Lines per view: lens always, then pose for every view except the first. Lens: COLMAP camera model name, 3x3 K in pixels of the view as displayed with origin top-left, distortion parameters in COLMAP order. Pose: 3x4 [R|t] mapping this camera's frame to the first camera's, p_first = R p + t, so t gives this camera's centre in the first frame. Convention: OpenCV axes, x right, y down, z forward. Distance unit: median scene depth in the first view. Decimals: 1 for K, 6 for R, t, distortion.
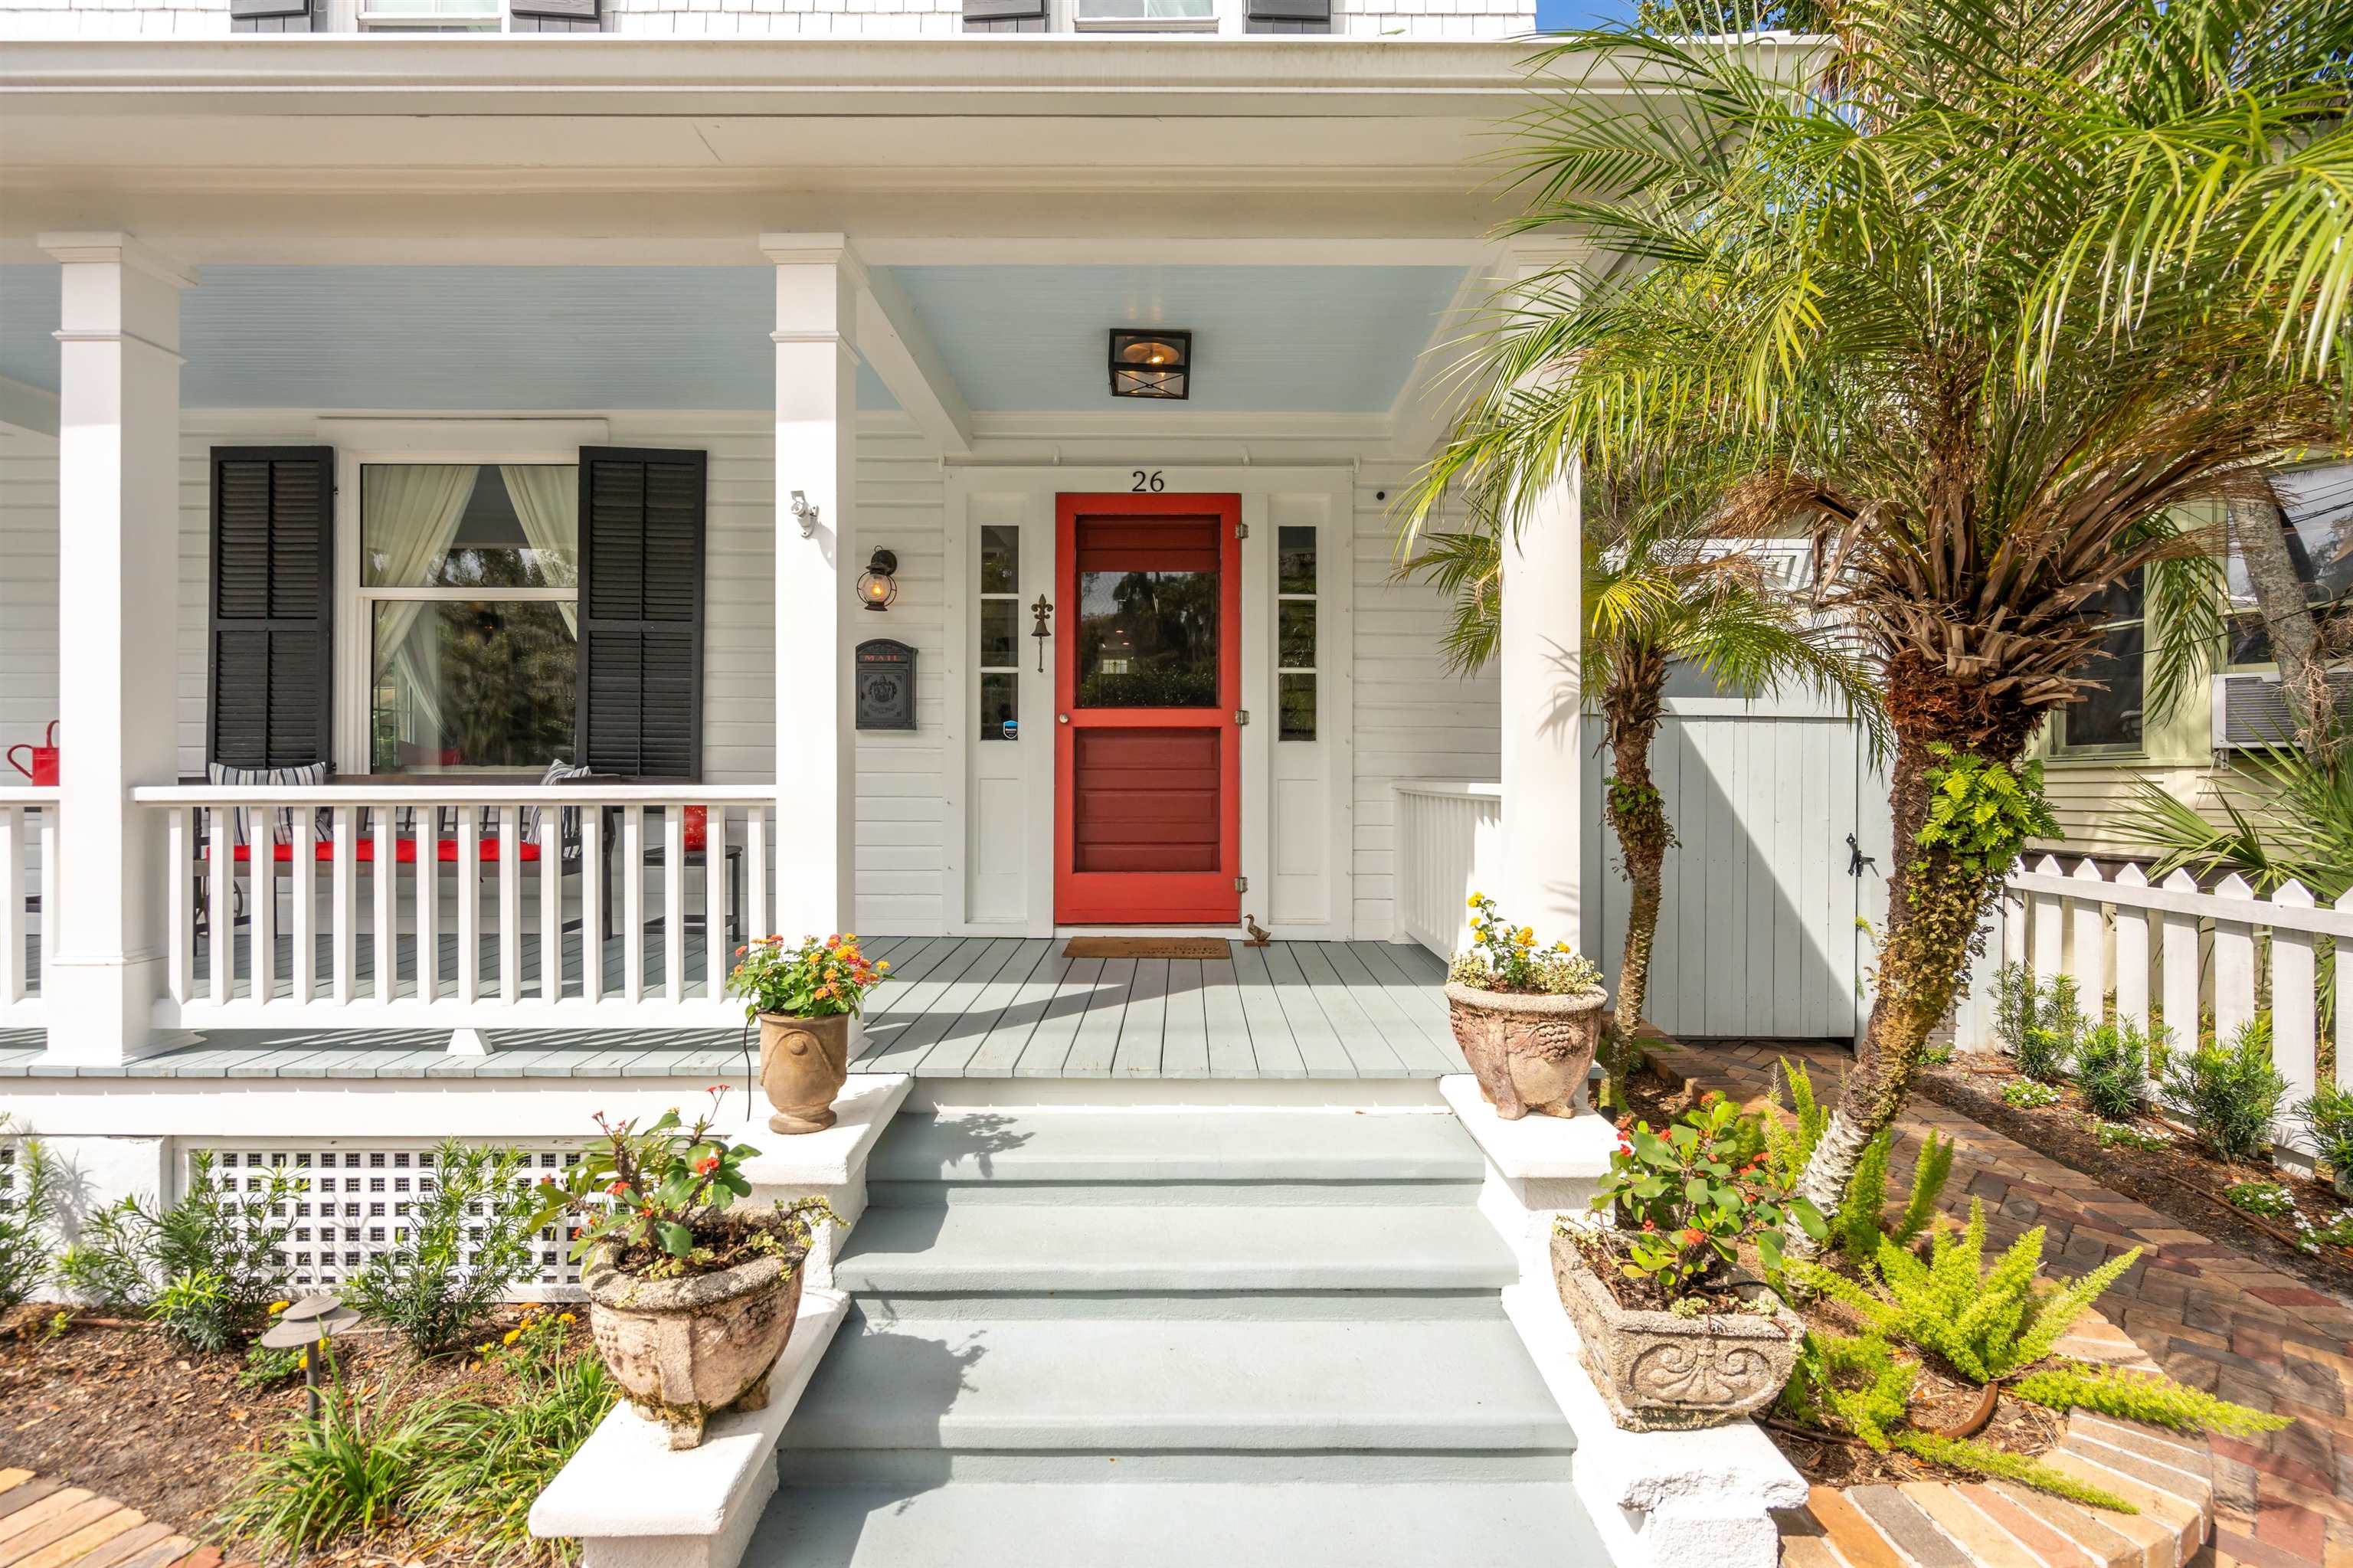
lens RADIAL K [[1090.6, 0, 1155.2], [0, 1090.6, 769.9], [0, 0, 1]] dist [-0.002354, 0.000147]
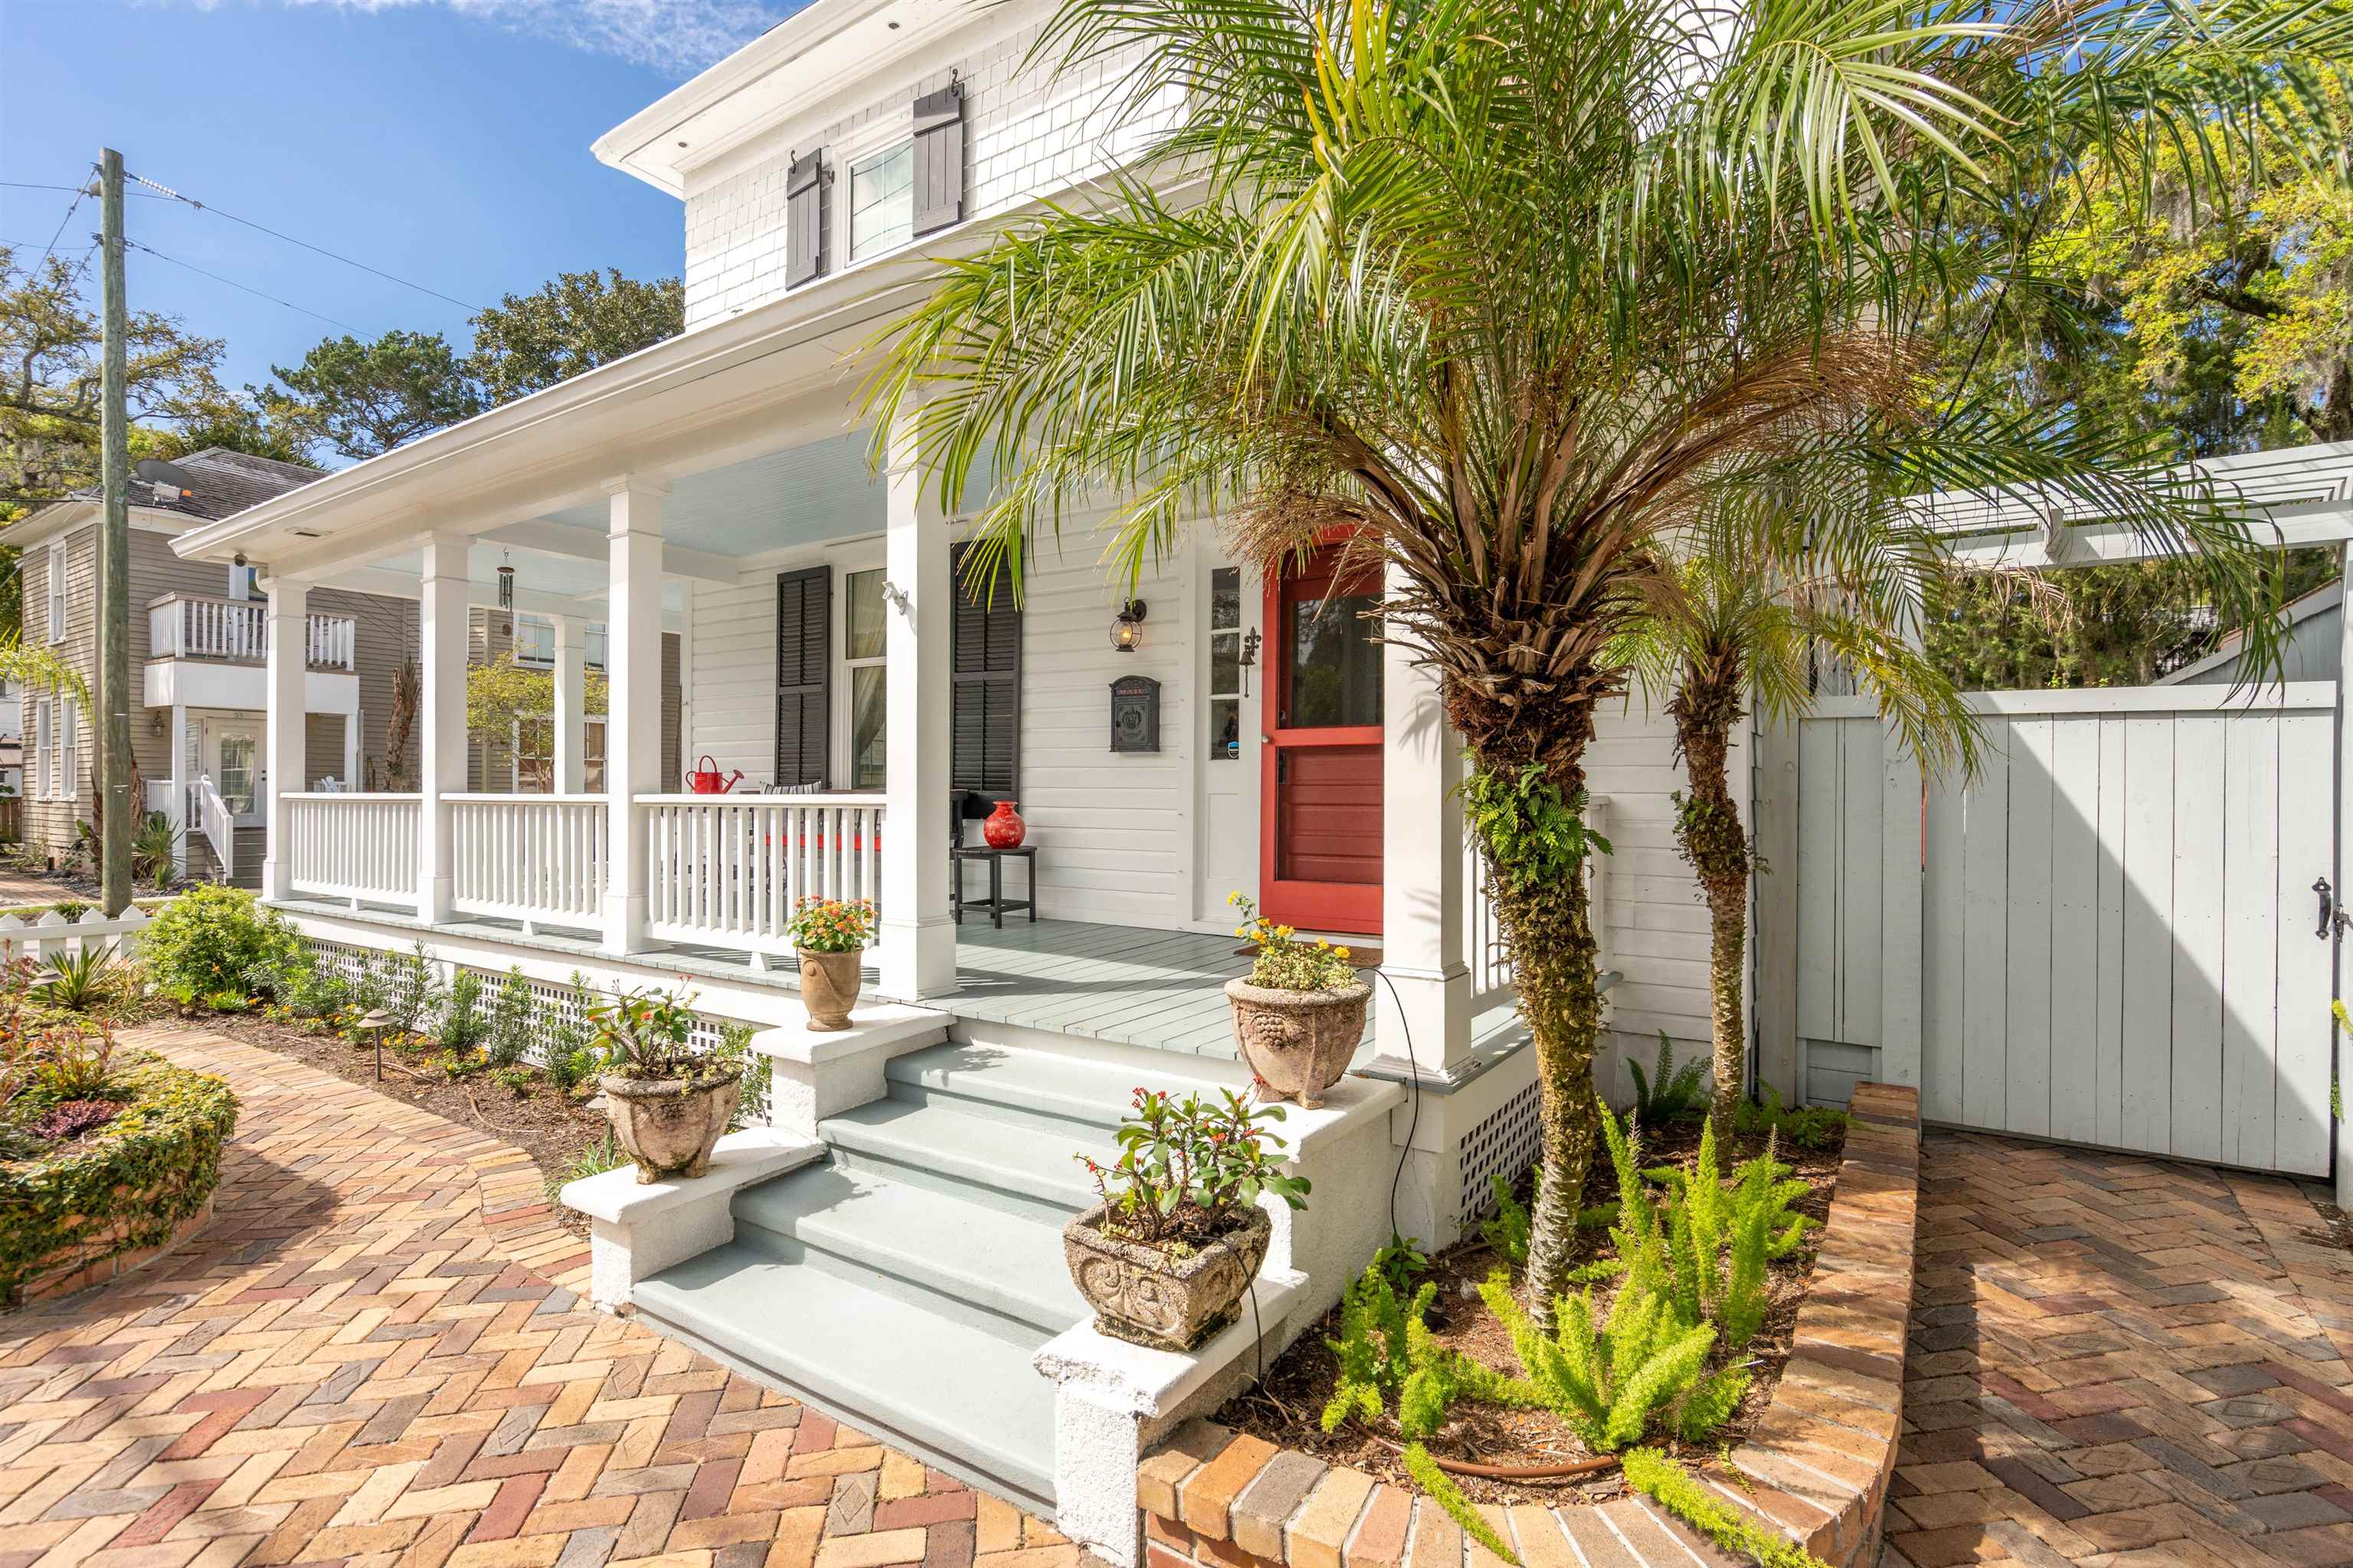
lens RADIAL K [[1090.6, 0, 1108.8], [0, 1090.6, 794.1], [0, 0, 1]] dist [-0.002354, 0.000147]
pose [[0.822018, 0.002949, -0.569454, 0.406019], [-0.001907, 0.999995, 0.002426, 0.006060], [0.569458, -0.000908, 0.822020, 0.010295]]
